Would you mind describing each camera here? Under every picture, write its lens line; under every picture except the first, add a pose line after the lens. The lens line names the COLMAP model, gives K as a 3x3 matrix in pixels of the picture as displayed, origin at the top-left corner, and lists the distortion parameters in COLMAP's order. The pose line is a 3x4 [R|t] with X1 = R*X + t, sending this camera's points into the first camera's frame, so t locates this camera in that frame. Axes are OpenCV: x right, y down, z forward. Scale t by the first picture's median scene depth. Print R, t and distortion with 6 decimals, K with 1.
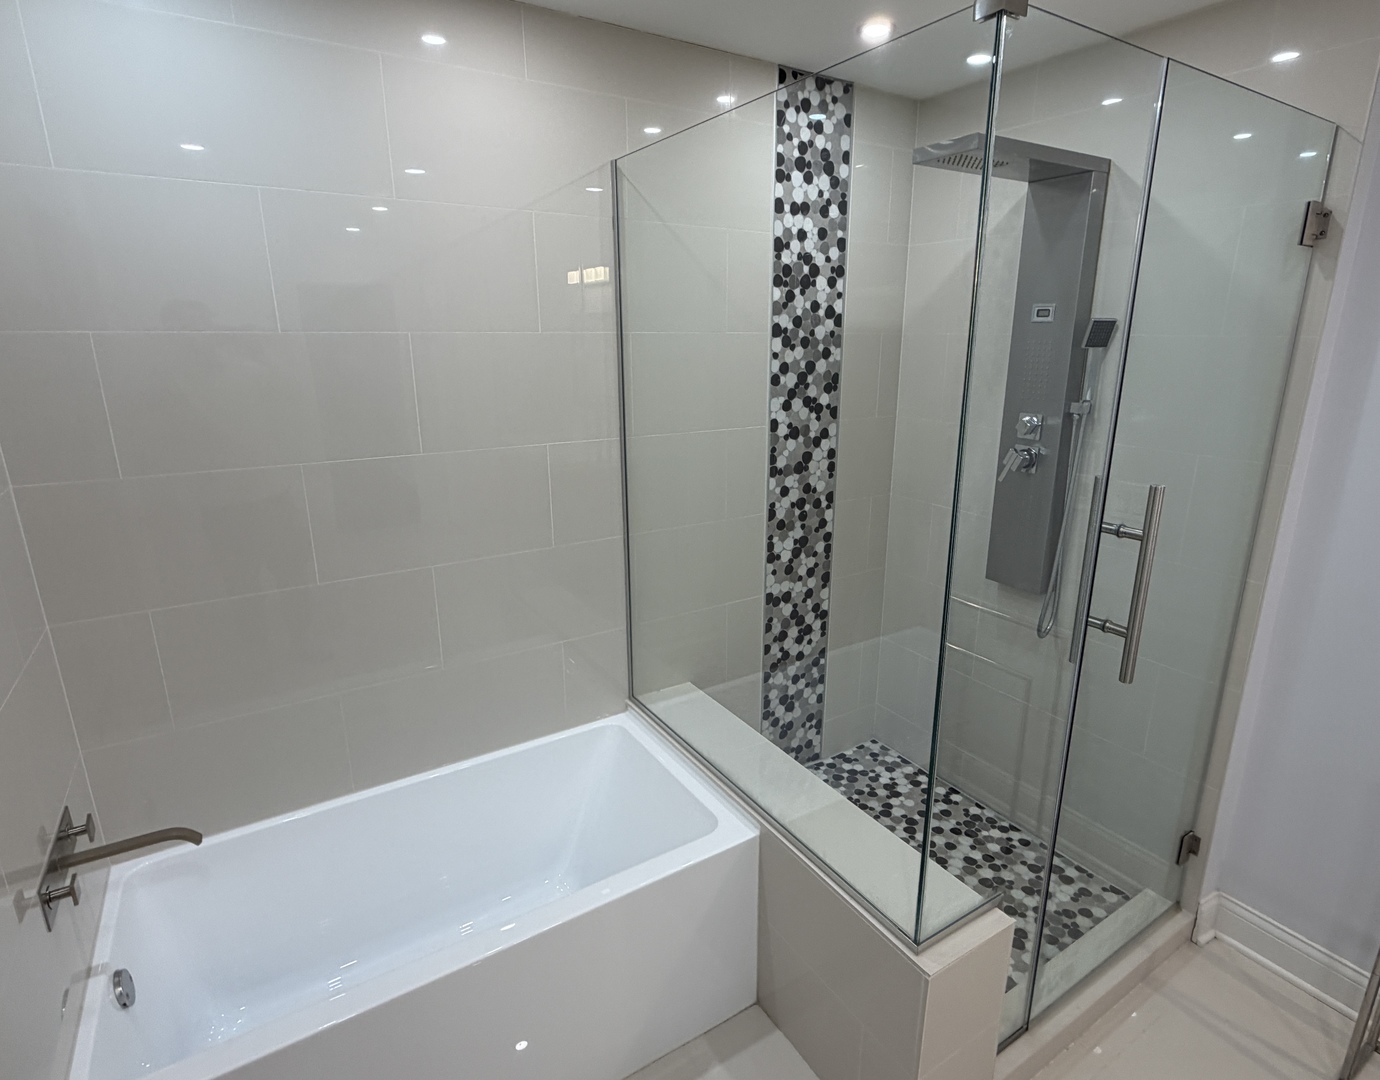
lens RADIAL K [[739.9, 0, 700.1], [0, 739.9, 536.9], [0, 0, 1]] dist [0.000338, 0.000713]
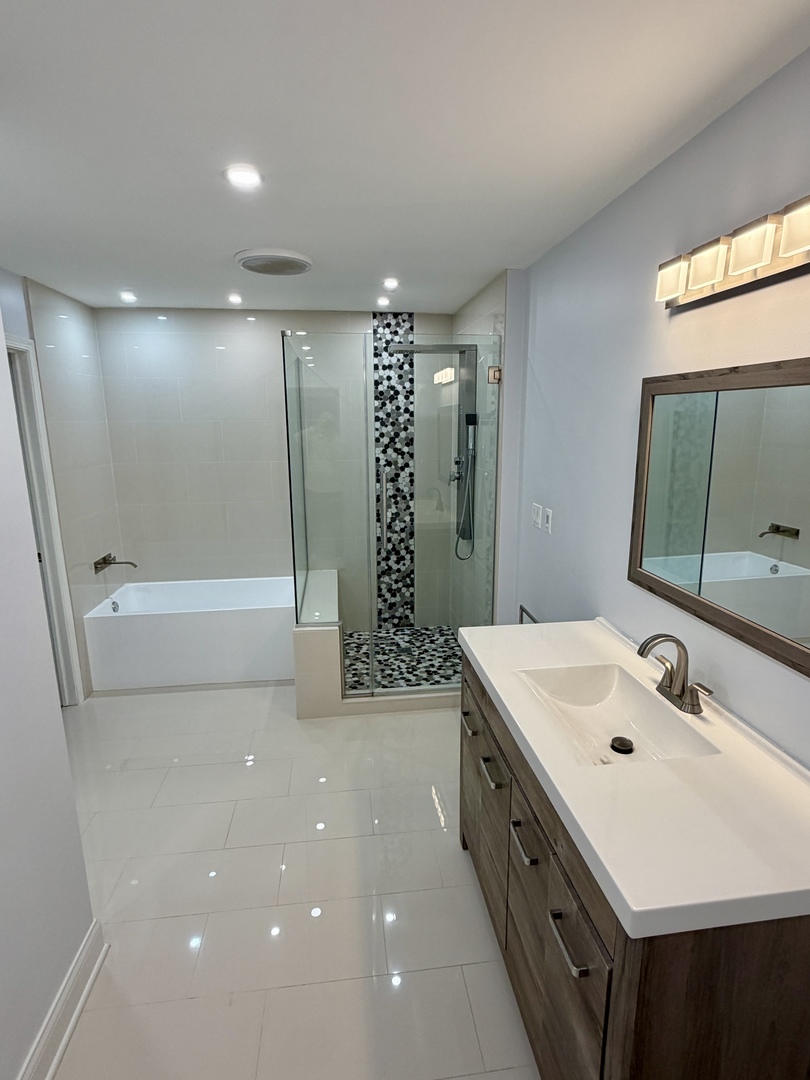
lens RADIAL K [[563.9, 0, 402.6], [0, 563.9, 537.0], [0, 0, 1]] dist [0.005599, -0.000391]
pose [[0.897977, 0.085079, -0.431740, 0.899723], [-0.111709, 0.993065, -0.036650, 0.133938], [0.425628, 0.081140, 0.901253, -0.489442]]
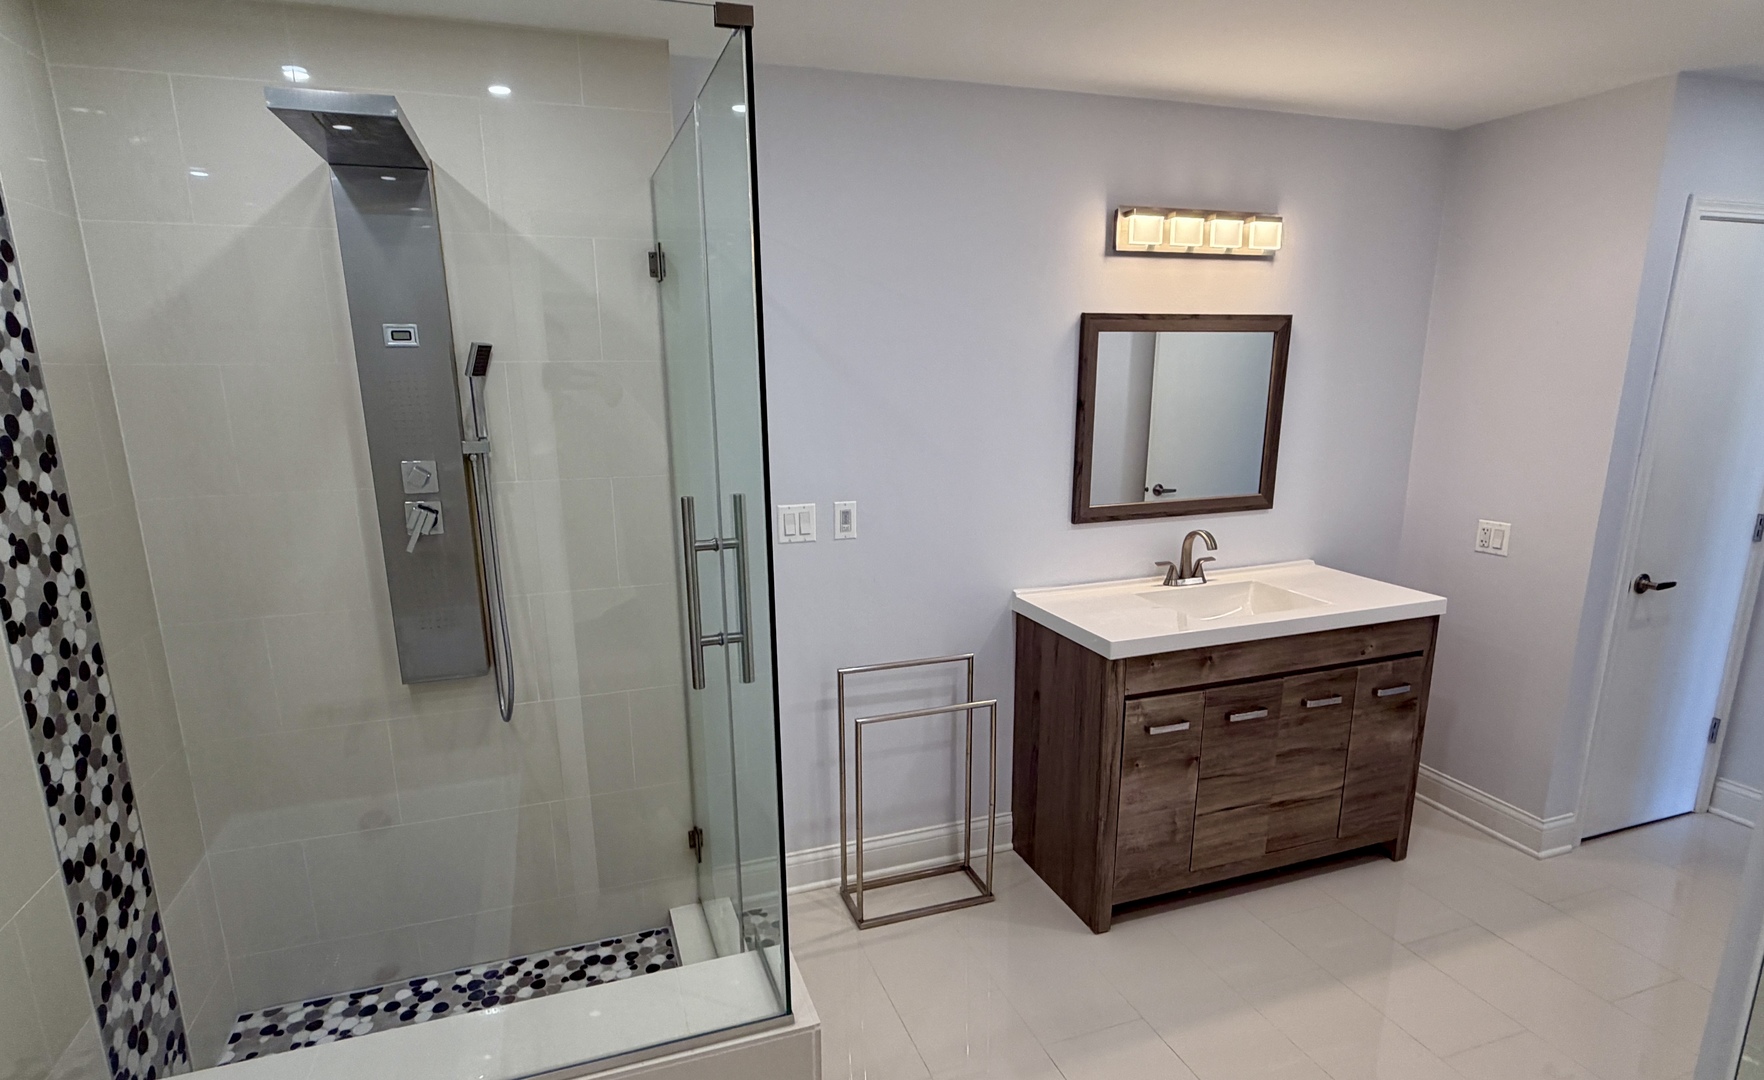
lens RADIAL K [[918.4, 0, 880.4], [0, 918.4, 584.8], [0, 0, 1]] dist [-0.001439, -0.000288]
pose [[0.224321, -0.229892, 0.947011, -0.348486], [0.271135, 0.948130, 0.165939, -0.060376], [-0.936037, 0.219544, 0.275017, 0.254296]]
